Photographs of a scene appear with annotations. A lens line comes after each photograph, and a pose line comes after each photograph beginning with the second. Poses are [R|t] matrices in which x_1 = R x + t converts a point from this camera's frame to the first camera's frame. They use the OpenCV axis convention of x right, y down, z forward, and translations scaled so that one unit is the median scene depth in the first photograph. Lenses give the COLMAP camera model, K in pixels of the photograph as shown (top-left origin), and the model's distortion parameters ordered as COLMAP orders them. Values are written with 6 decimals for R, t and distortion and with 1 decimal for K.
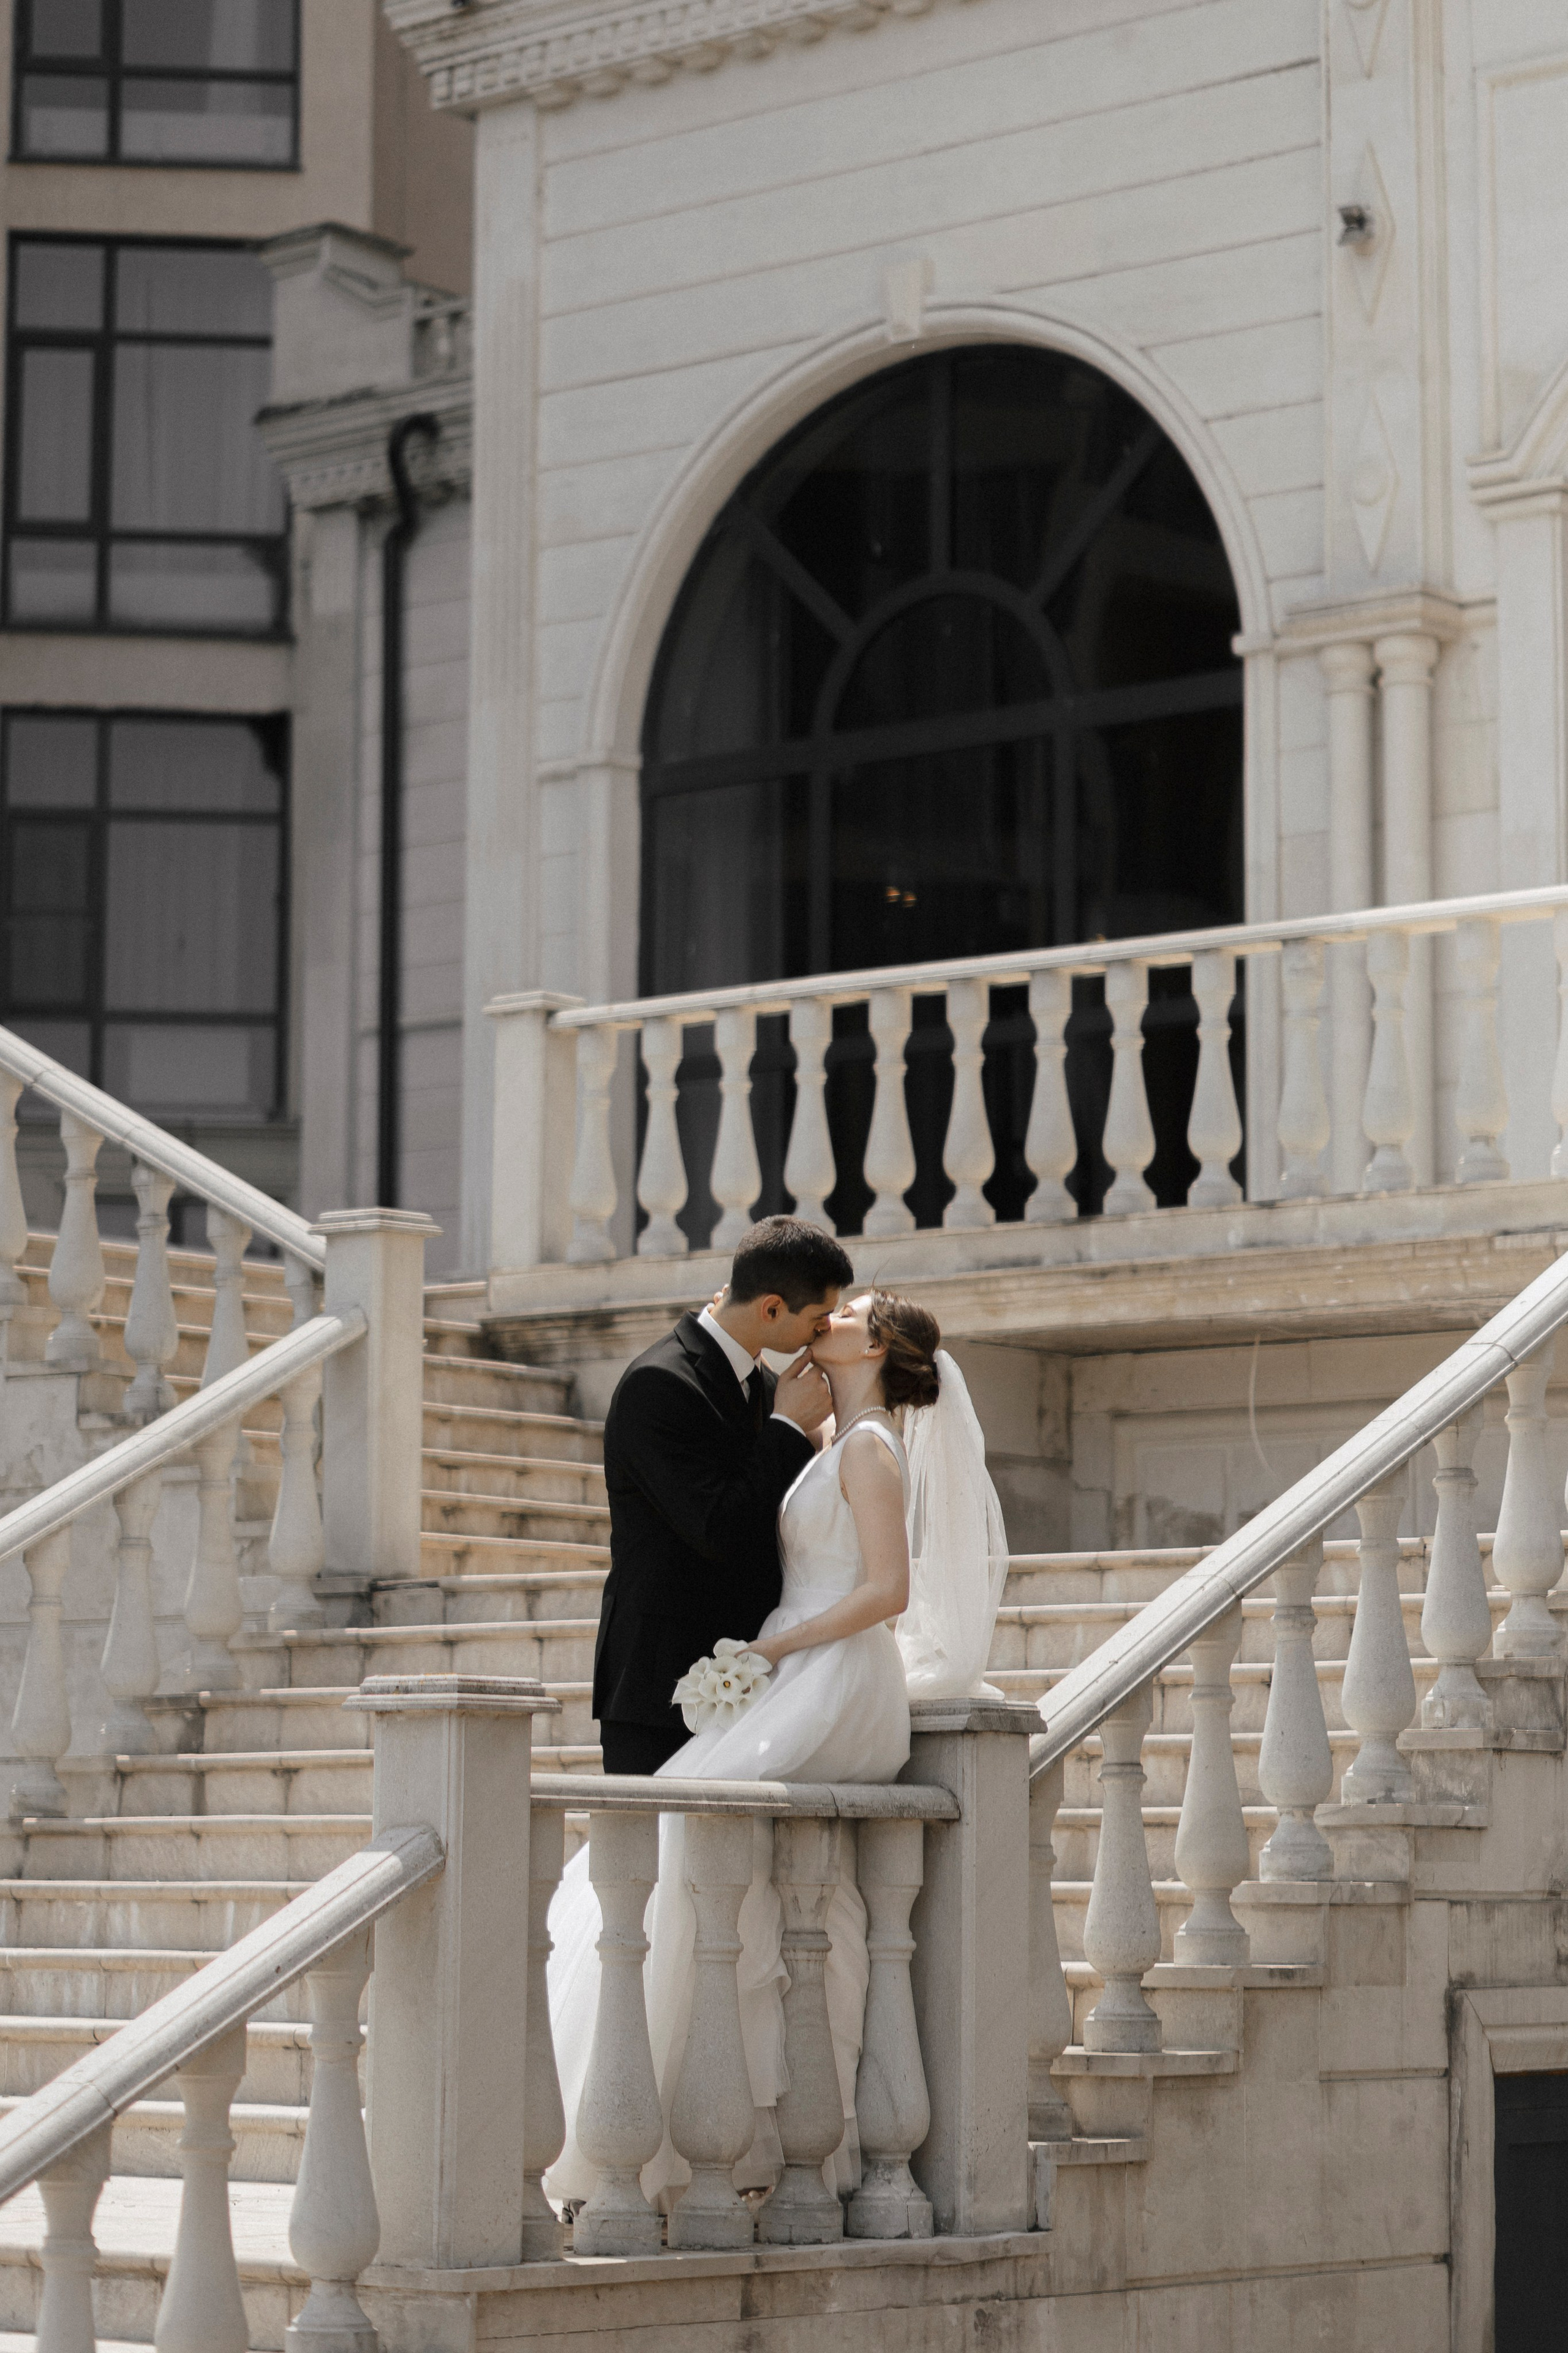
lens RADIAL K [[5822.9, 0, 875.7], [0, 5822.9, 1044.5], [0, 0, 1]] dist [-0.006588, -0.370629]
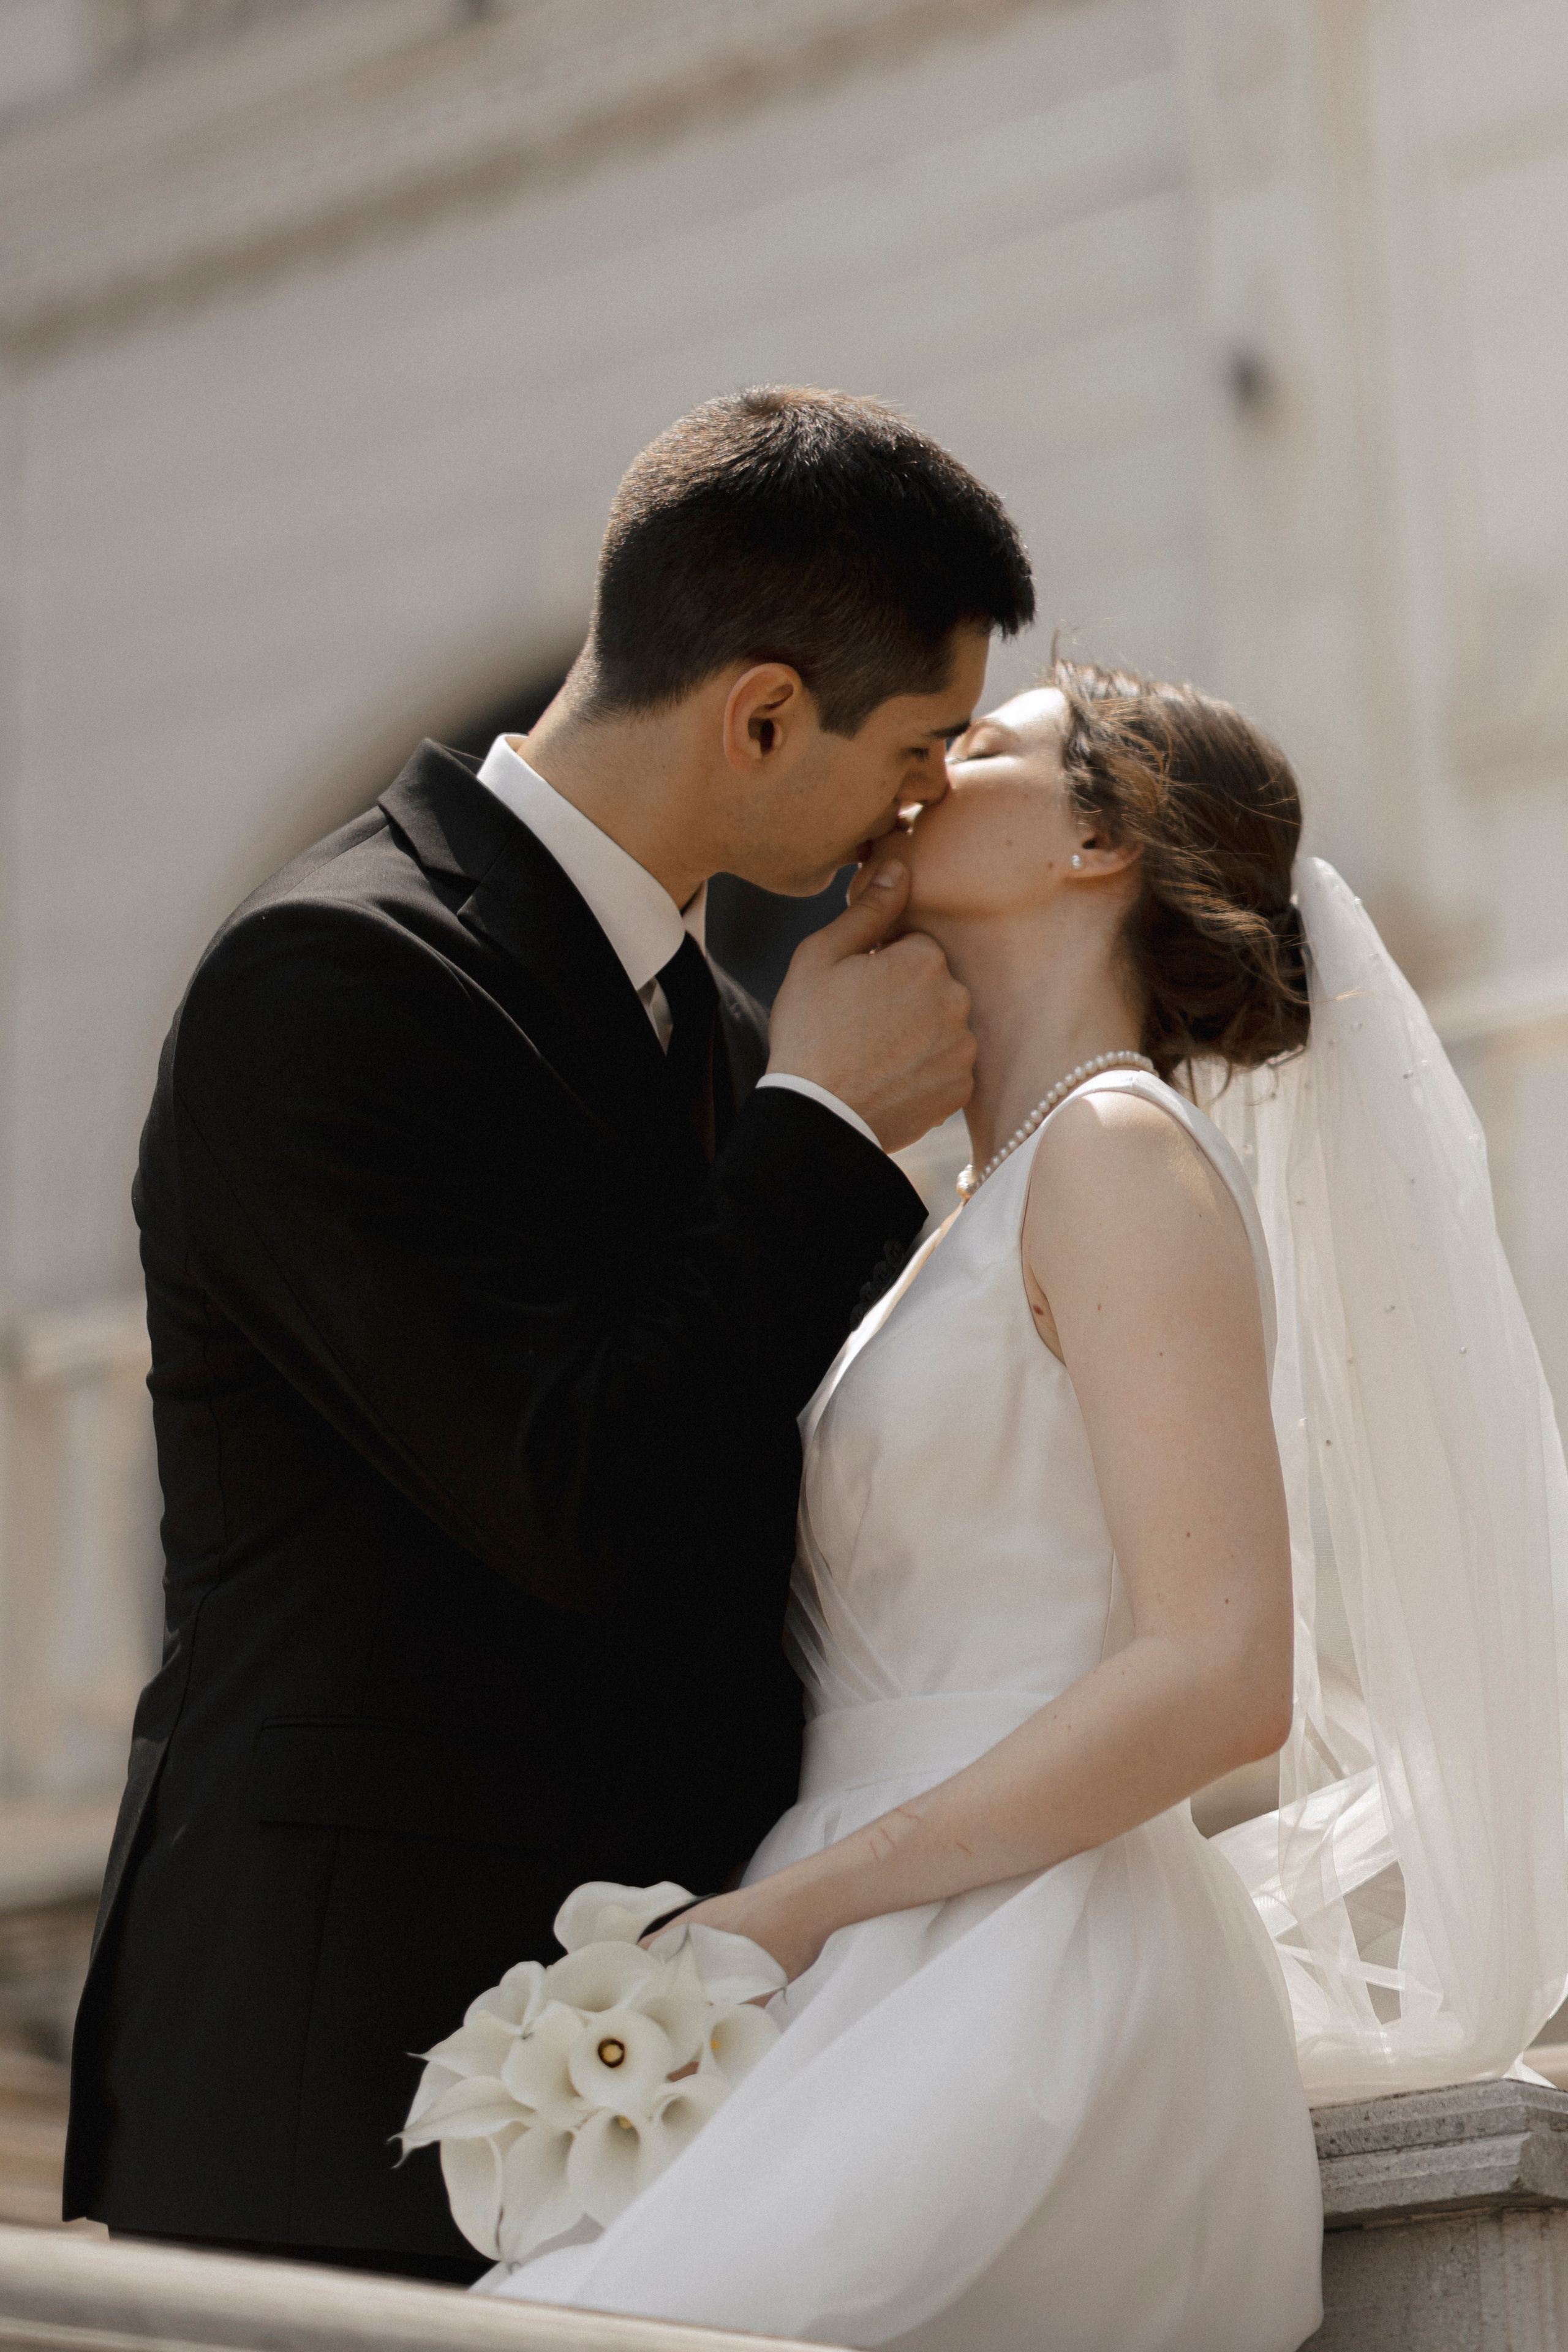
lens RADIAL K [[5967.4, 0, 857.4], [0, 5967.4, 1116.3], [0, 0, 1]] dist [-0.004301, -0.832020]
pose [[0.996759, -0.012332, 0.079492, -0.024931], [0.025400, 0.985874, -0.165551, 0.079245], [-0.076327, 0.167033, 0.982992, 0.506759]]
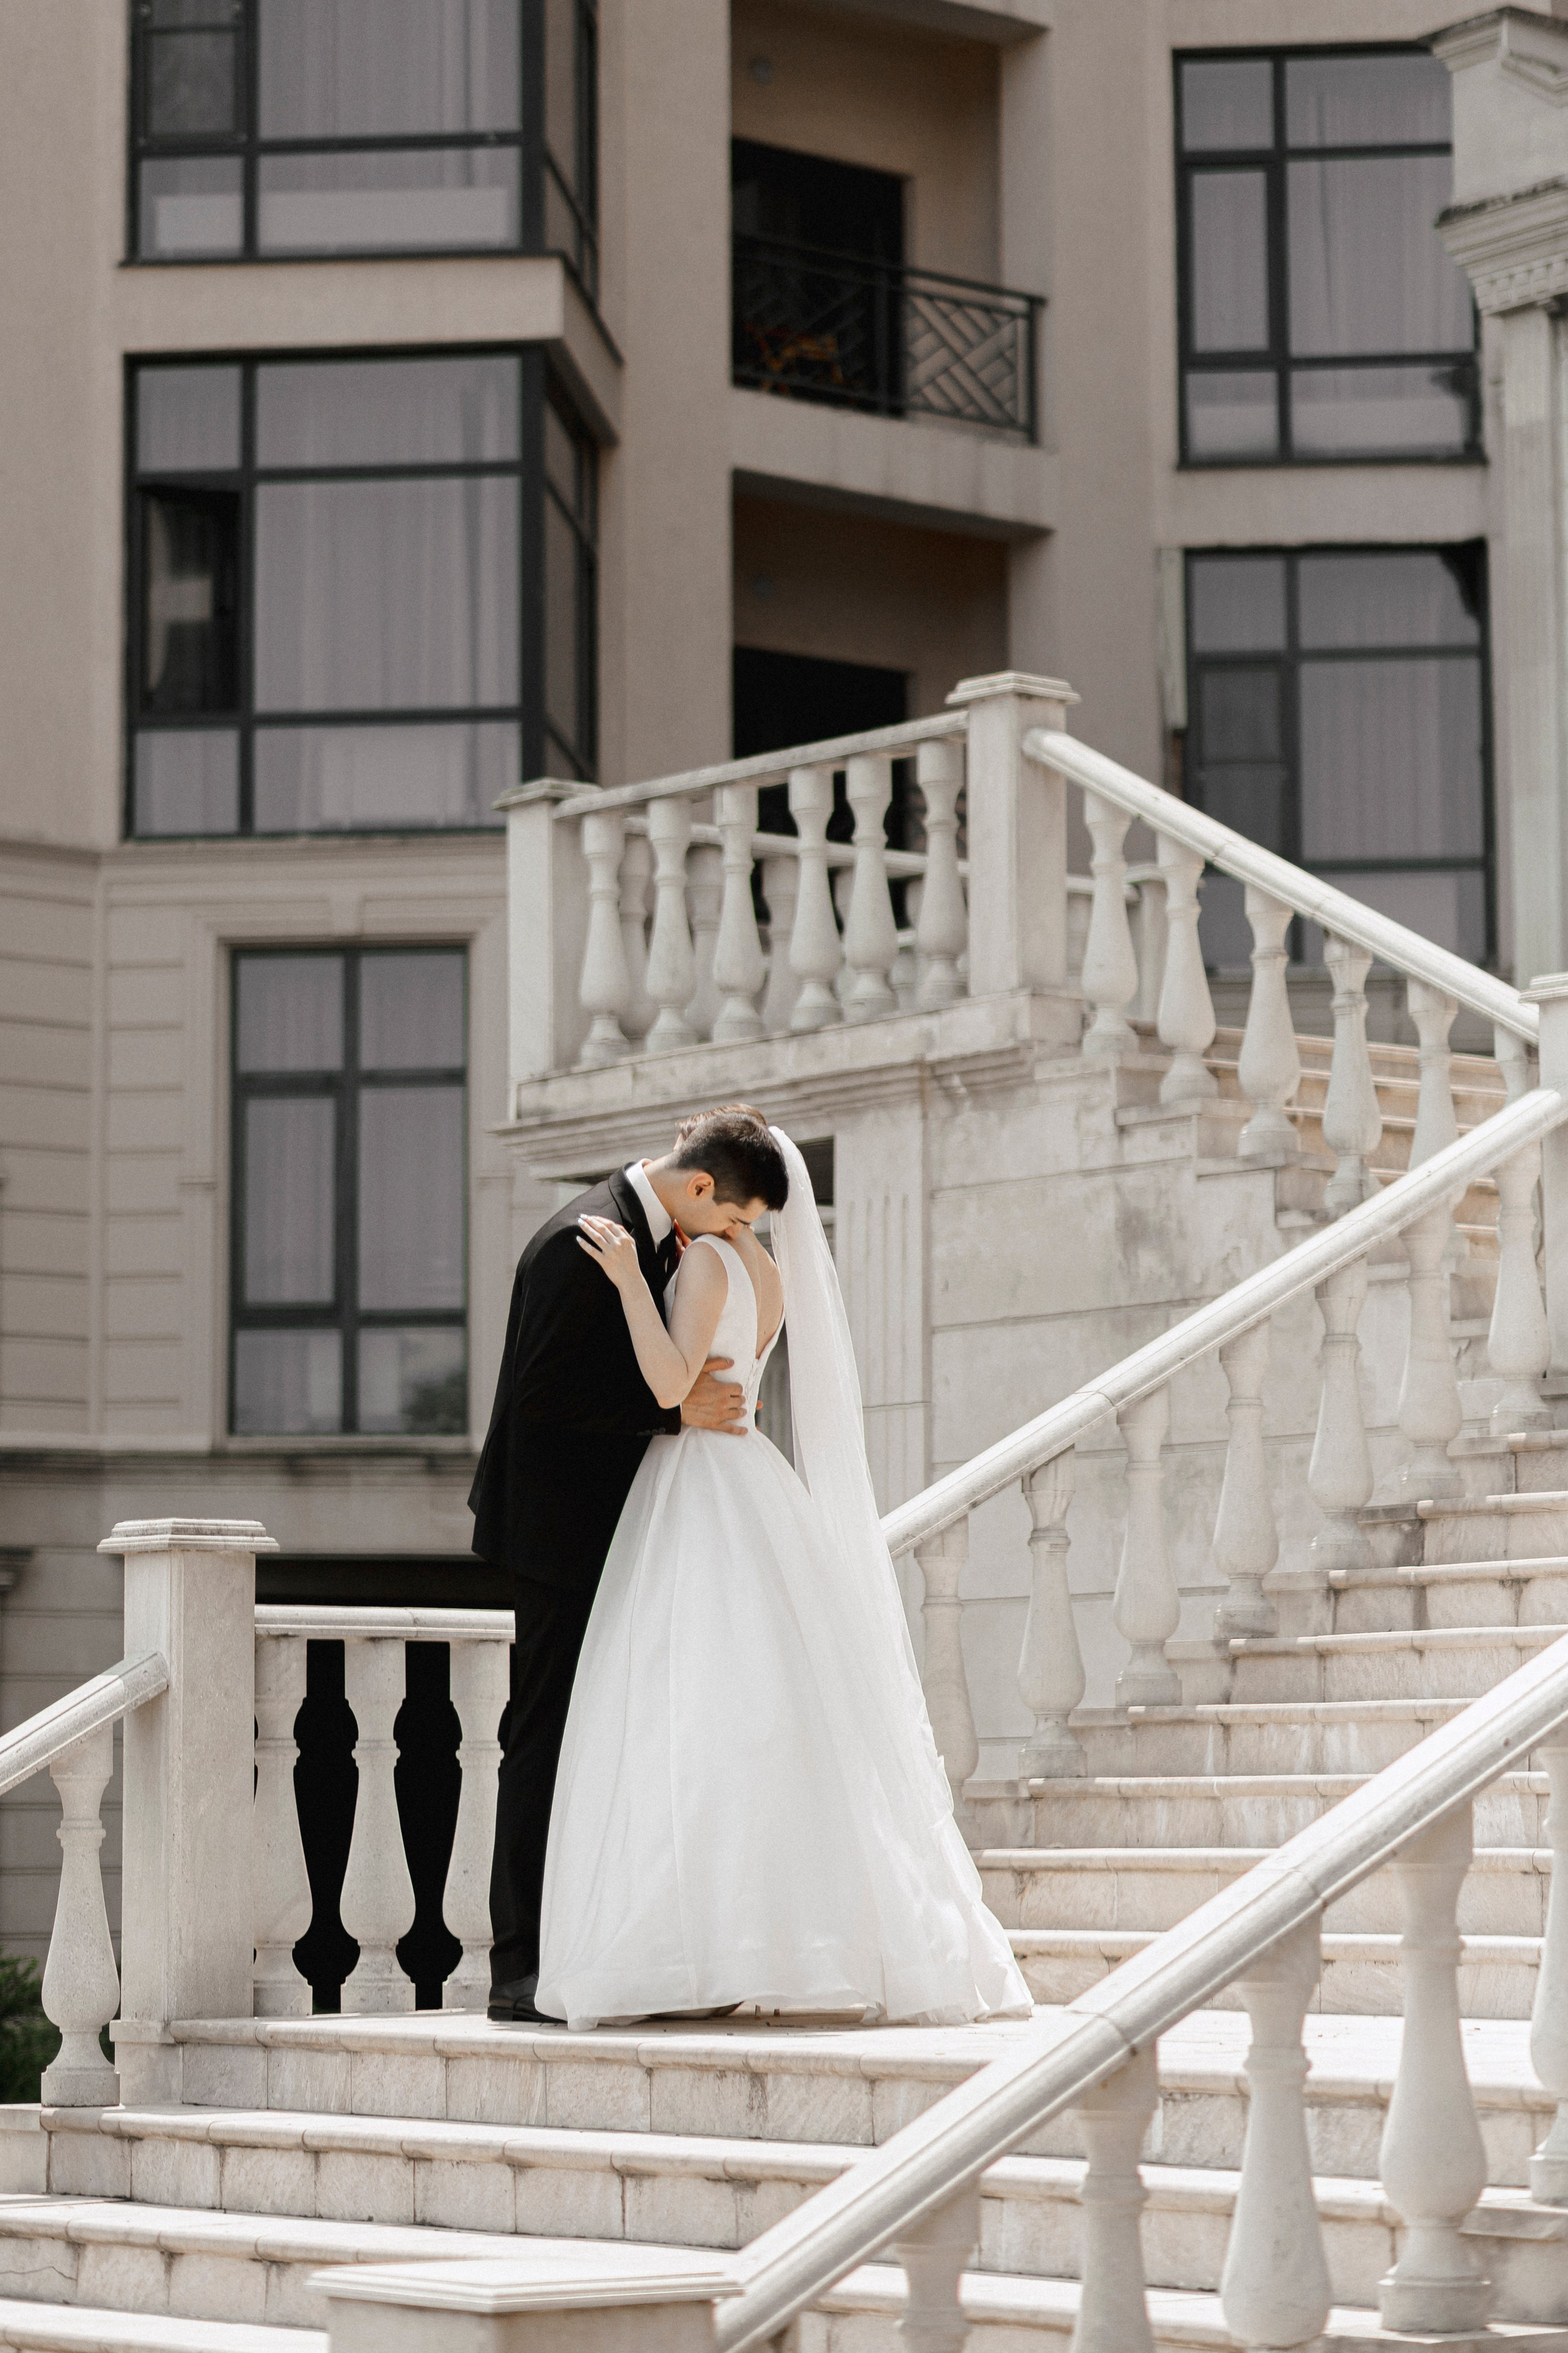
lens RADIAL K [[5969.5, 0, 857.4], [0, 5969.5, 1116.8], [0, 0, 1]] dist [-0.004301, -0.832020]
pose [[0.977583, -0.034073, -0.207775, -0.005703], [0.039604, 0.998962, 0.022518, 0.025684], [0.206792, -0.030242, 0.977917, 0.069002]]
